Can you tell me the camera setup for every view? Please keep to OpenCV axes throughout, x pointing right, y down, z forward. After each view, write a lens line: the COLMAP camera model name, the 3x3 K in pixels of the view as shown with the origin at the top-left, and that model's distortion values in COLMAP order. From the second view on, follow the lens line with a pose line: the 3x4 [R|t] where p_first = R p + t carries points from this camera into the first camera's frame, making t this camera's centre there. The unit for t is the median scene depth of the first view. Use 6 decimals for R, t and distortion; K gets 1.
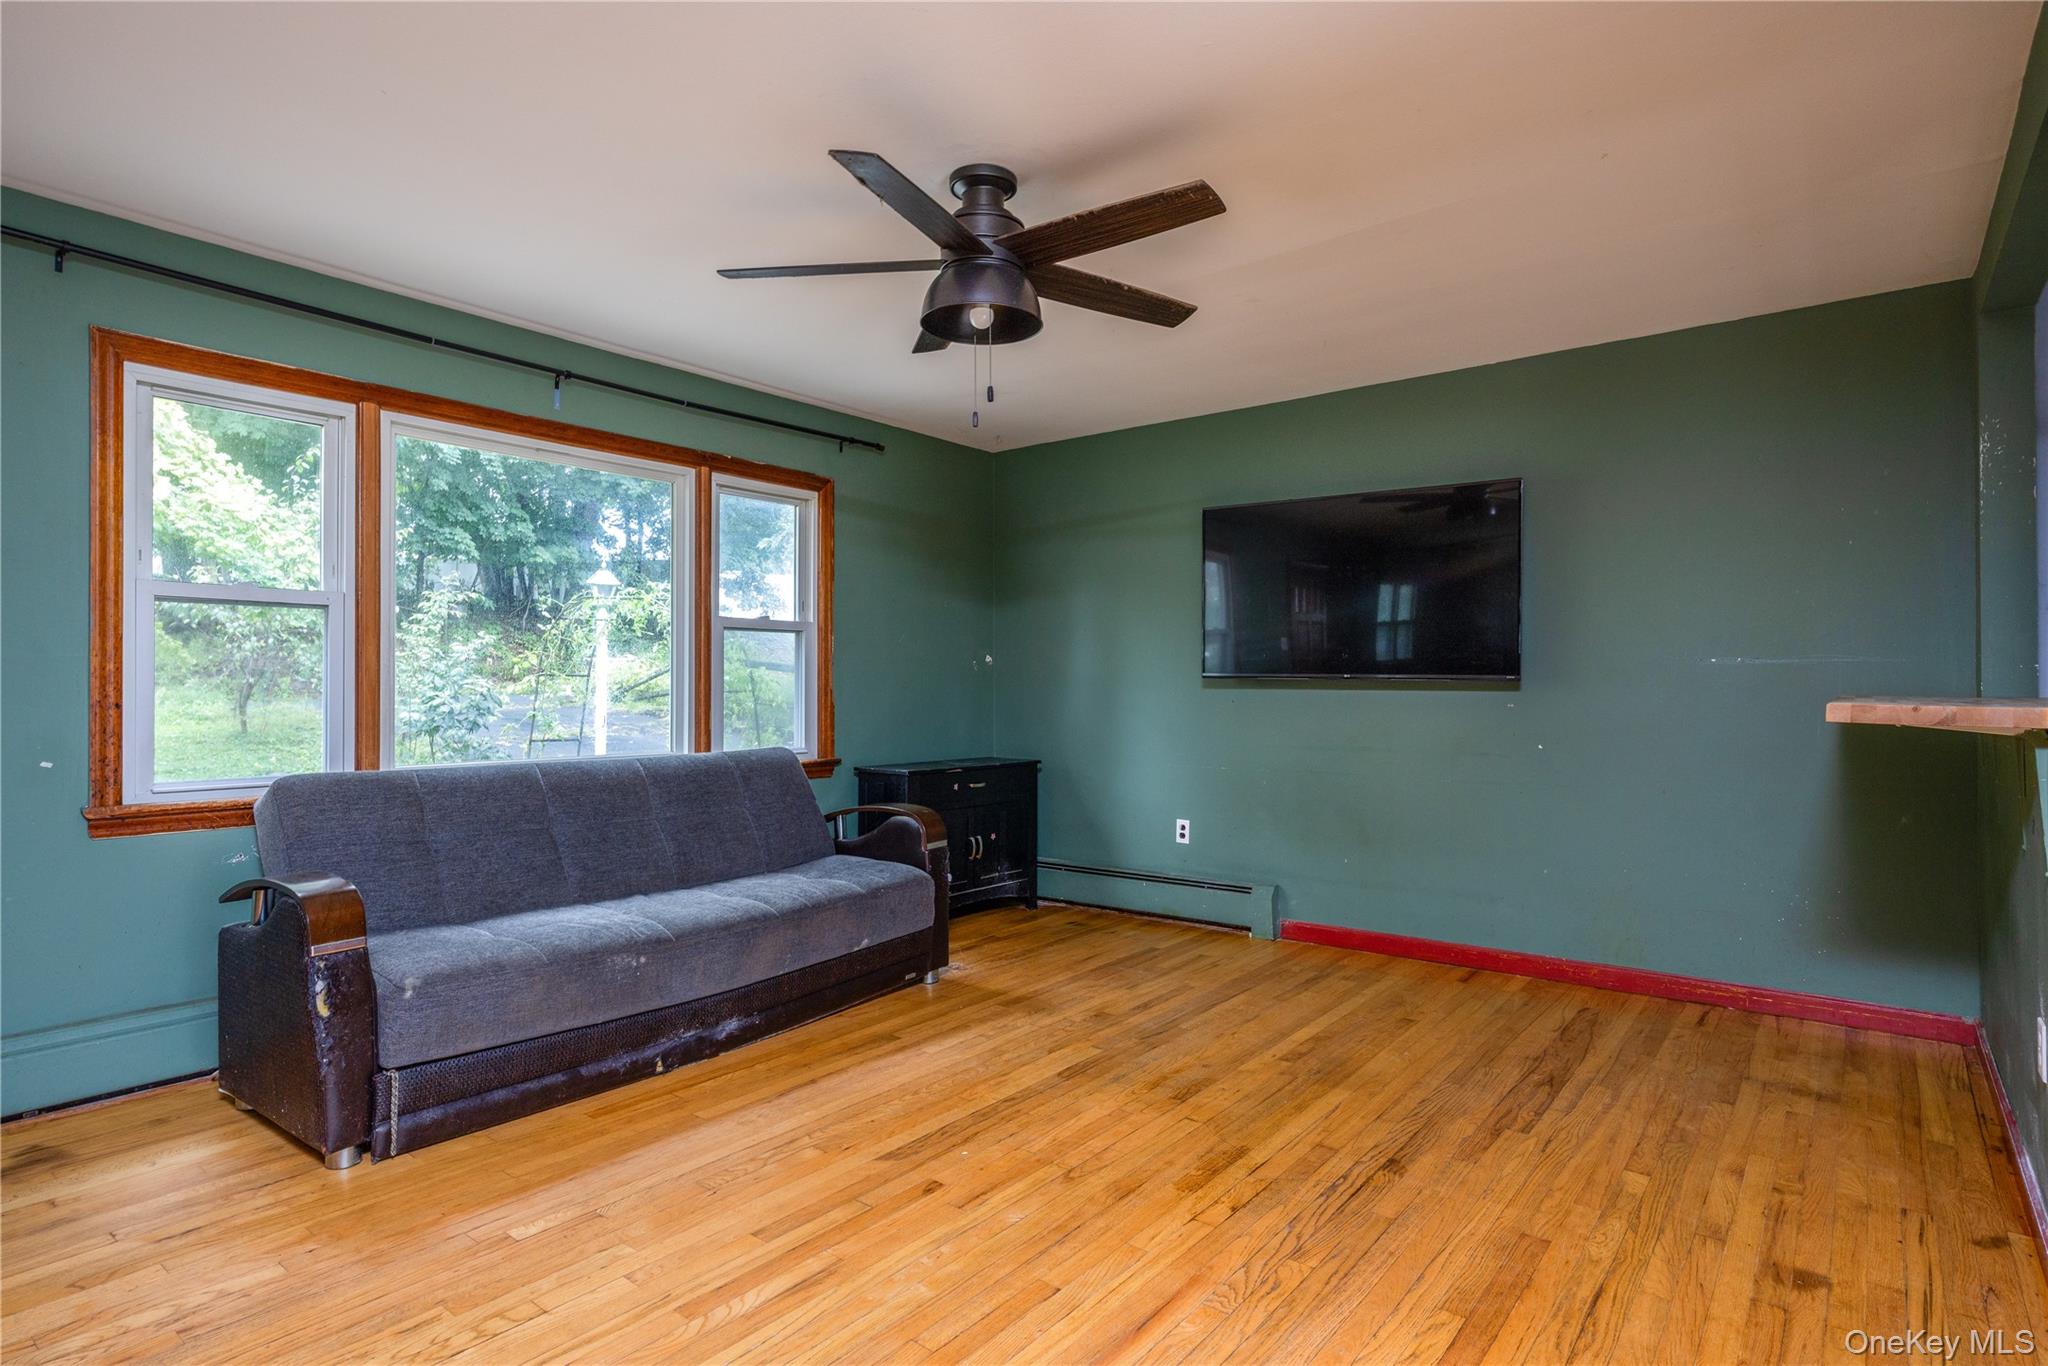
lens RADIAL K [[1089.9, 0, 1016.9], [0, 1089.9, 690.4], [0, 0, 1]] dist [0.023583, -0.001634]
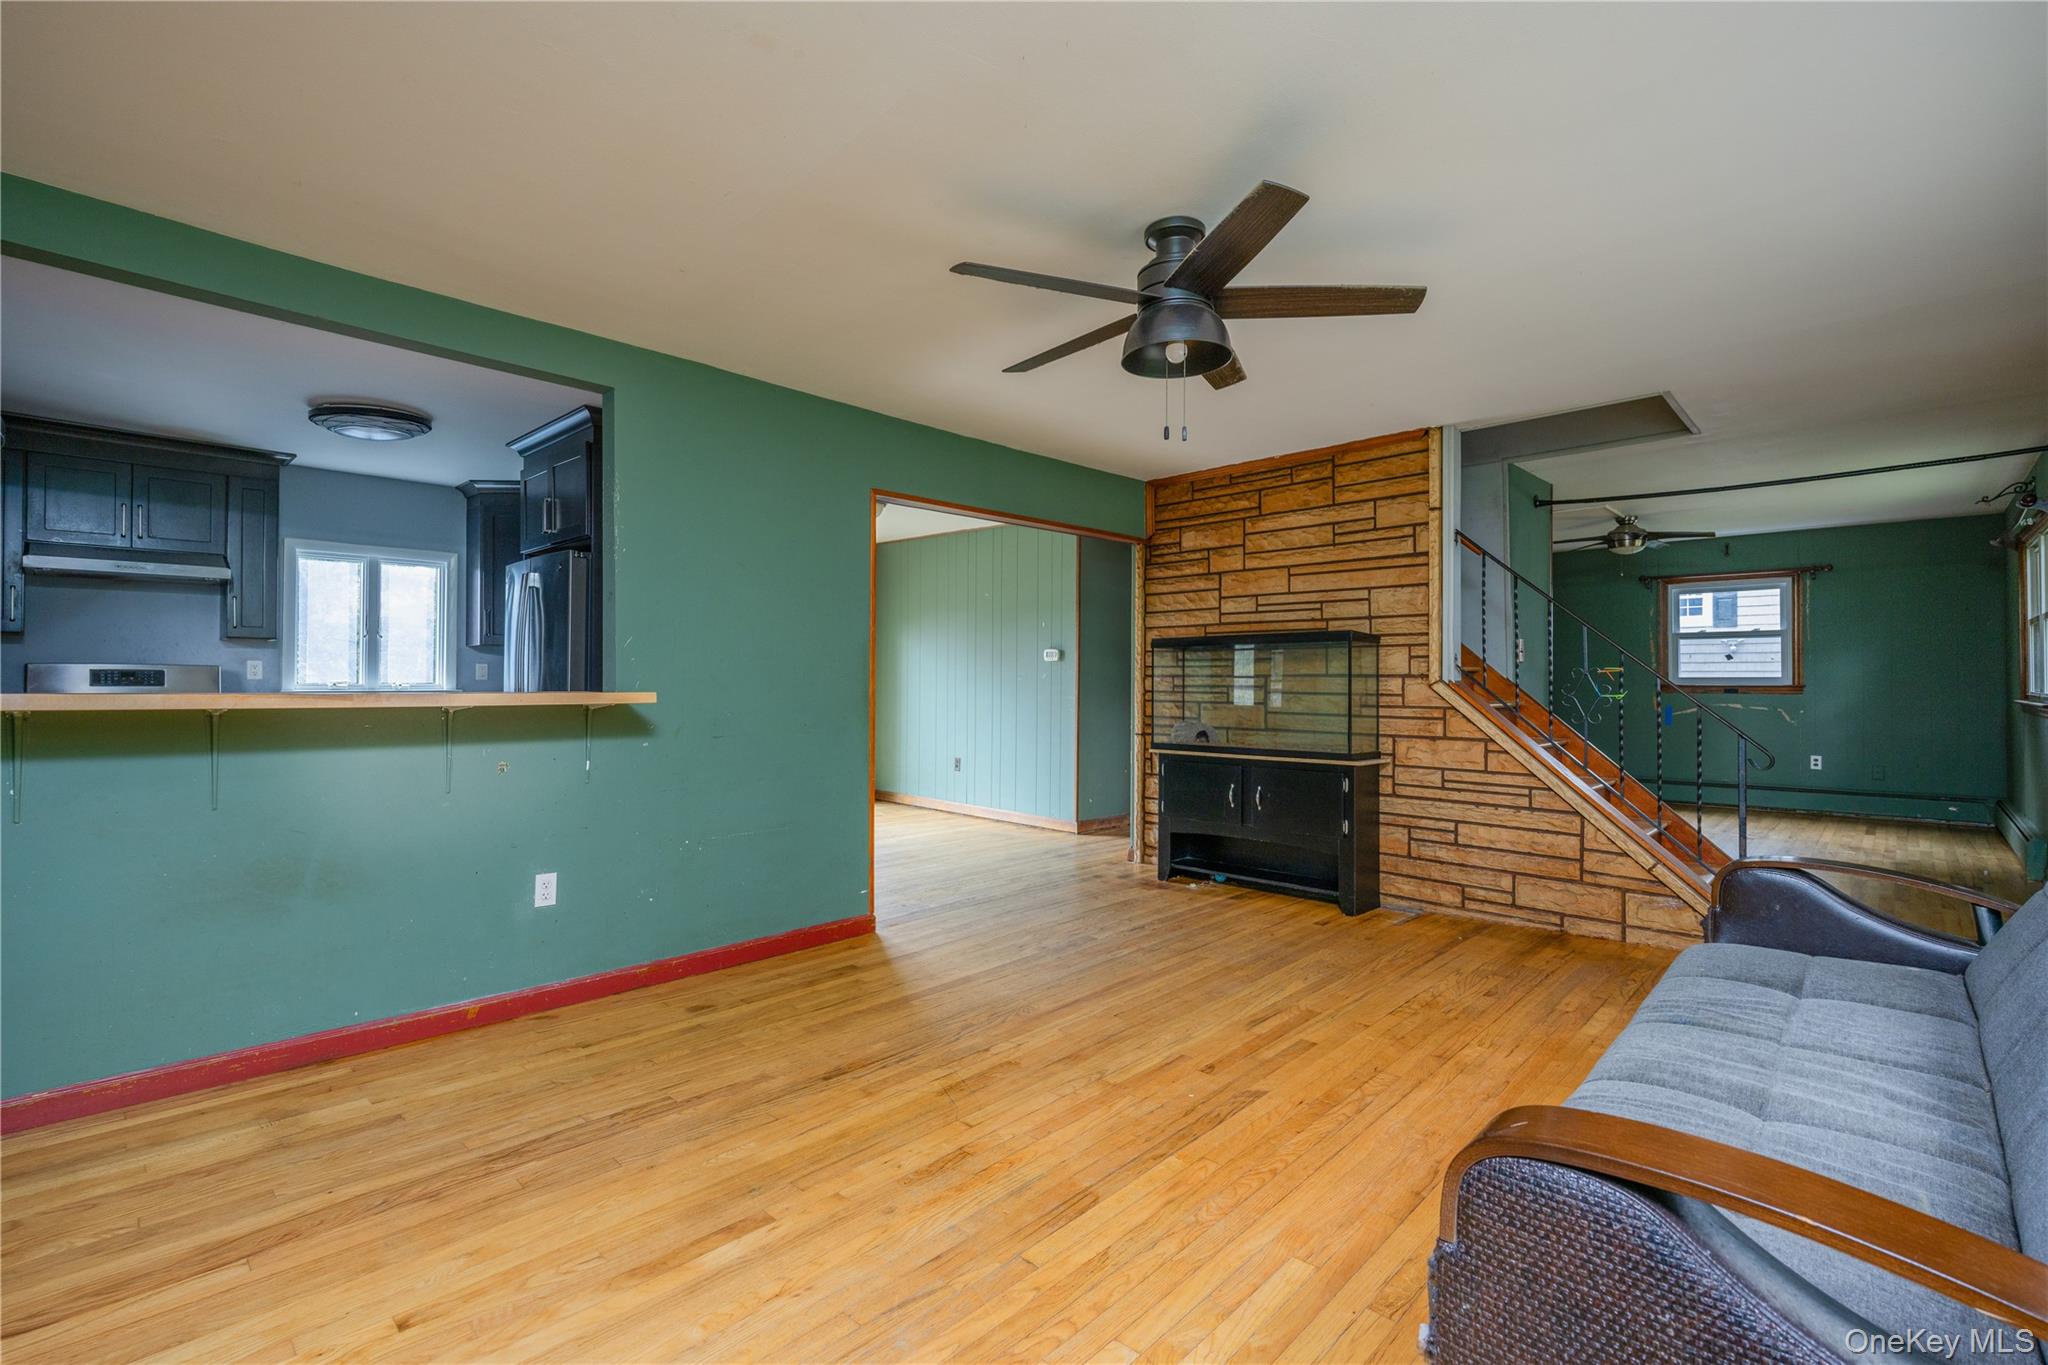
lens RADIAL K [[913.6, 0, 1025.3], [0, 913.6, 678.6], [0, 0, 1]] dist [0.000938, 0.000092]
pose [[-0.995727, -0.001335, 0.092340, 0.032500], [-0.001823, 0.999985, -0.005205, -0.001253], [-0.092332, -0.005351, -0.995714, 1.735162]]
